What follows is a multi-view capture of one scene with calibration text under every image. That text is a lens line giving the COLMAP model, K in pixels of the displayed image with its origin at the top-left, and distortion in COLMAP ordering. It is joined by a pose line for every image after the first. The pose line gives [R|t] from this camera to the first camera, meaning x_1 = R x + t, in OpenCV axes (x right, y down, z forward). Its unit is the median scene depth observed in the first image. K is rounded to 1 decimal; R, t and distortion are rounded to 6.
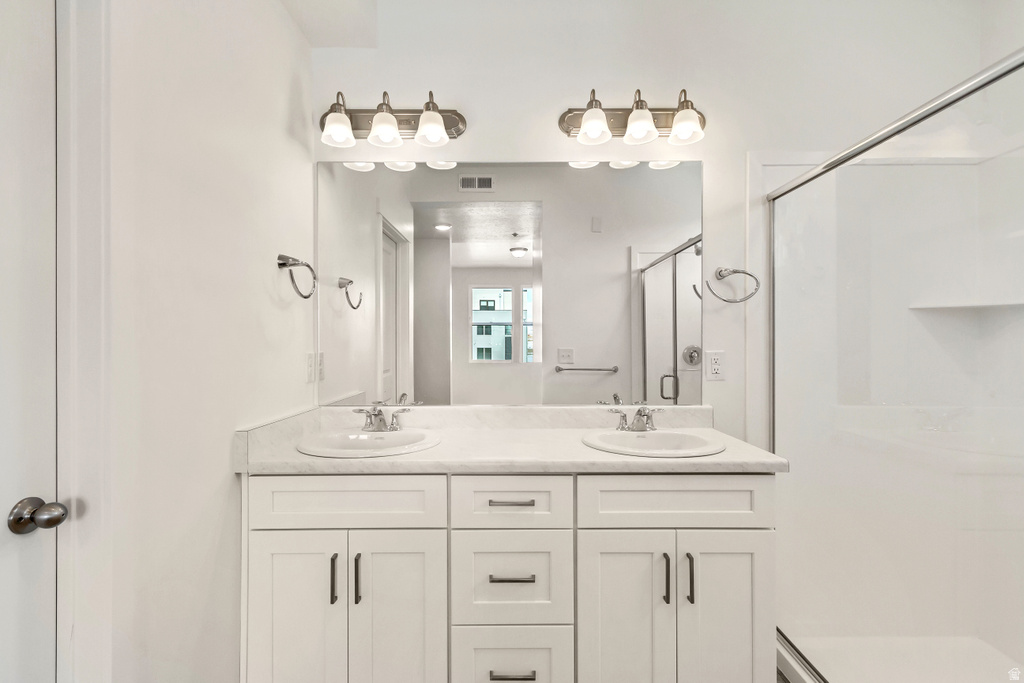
lens RADIAL K [[474.7, 0, 509.7], [0, 474.7, 341.7], [0, 0, 1]] dist [0.002117, -0.002351]
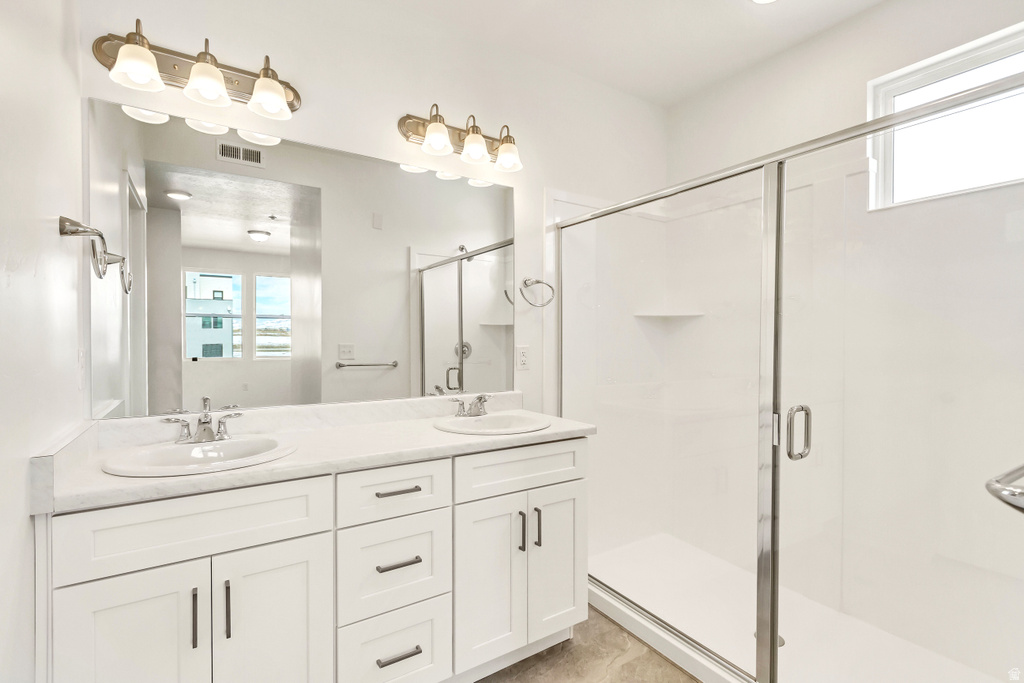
lens RADIAL K [[474.7, 0, 509.6], [0, 474.7, 341.9], [0, 0, 1]] dist [0.002117, -0.002351]
pose [[0.836617, 0.001103, 0.547788, -0.276426], [-0.006041, 0.999956, 0.007212, 0.001179], [-0.547756, -0.009343, 0.836586, -0.001219]]
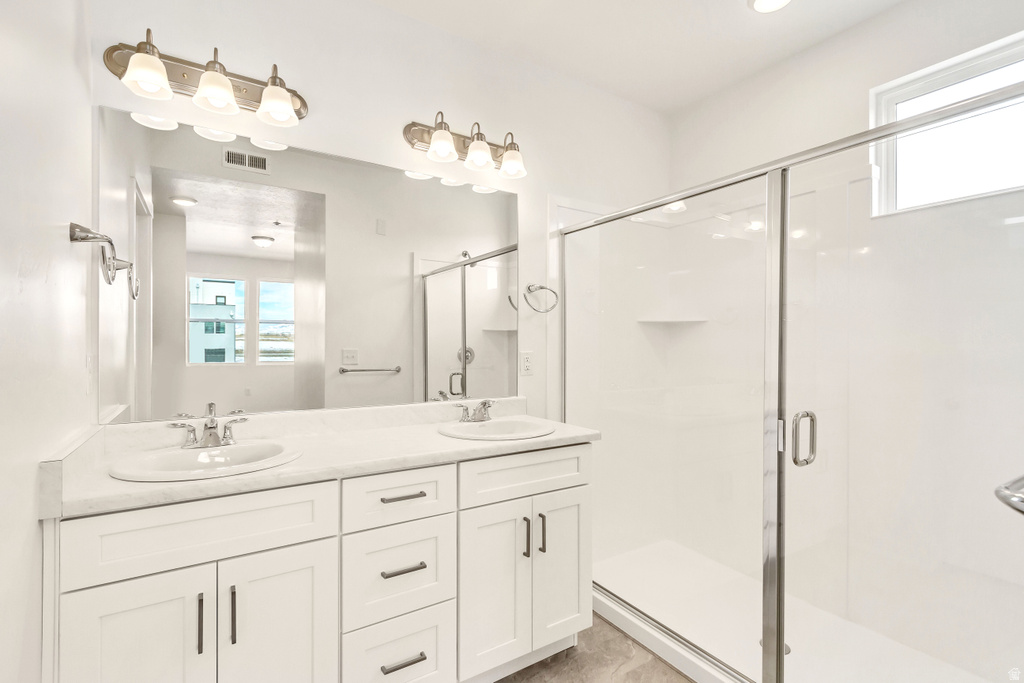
lens RADIAL K [[474.7, 0, 509.6], [0, 474.7, 341.4], [0, 0, 1]] dist [0.002117, -0.002351]
pose [[0.838157, 0.008802, 0.545359, -0.283549], [-0.007321, 0.999961, -0.004888, 0.000647], [-0.545381, 0.000105, 0.838189, -0.000149]]
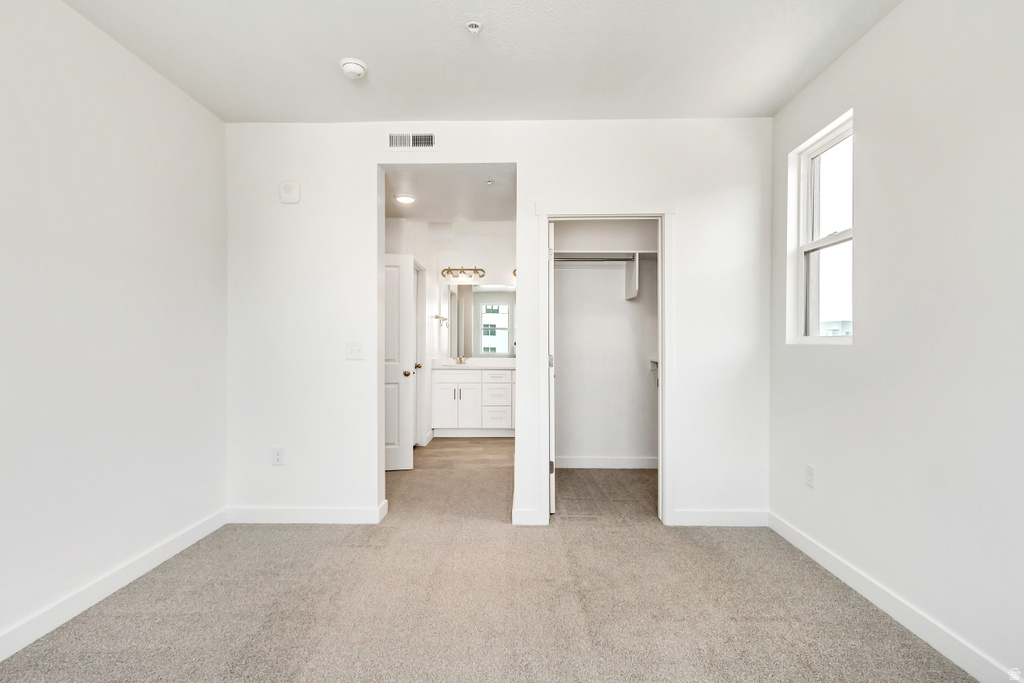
lens RADIAL K [[474.7, 0, 511.8], [0, 474.7, 344.9], [0, 0, 1]] dist [0.002117, -0.002351]
pose [[0.999826, 0.011150, -0.014984, 0.152239], [-0.011077, 0.999927, 0.004926, 0.026085], [0.015038, -0.004759, 0.999876, -2.465213]]
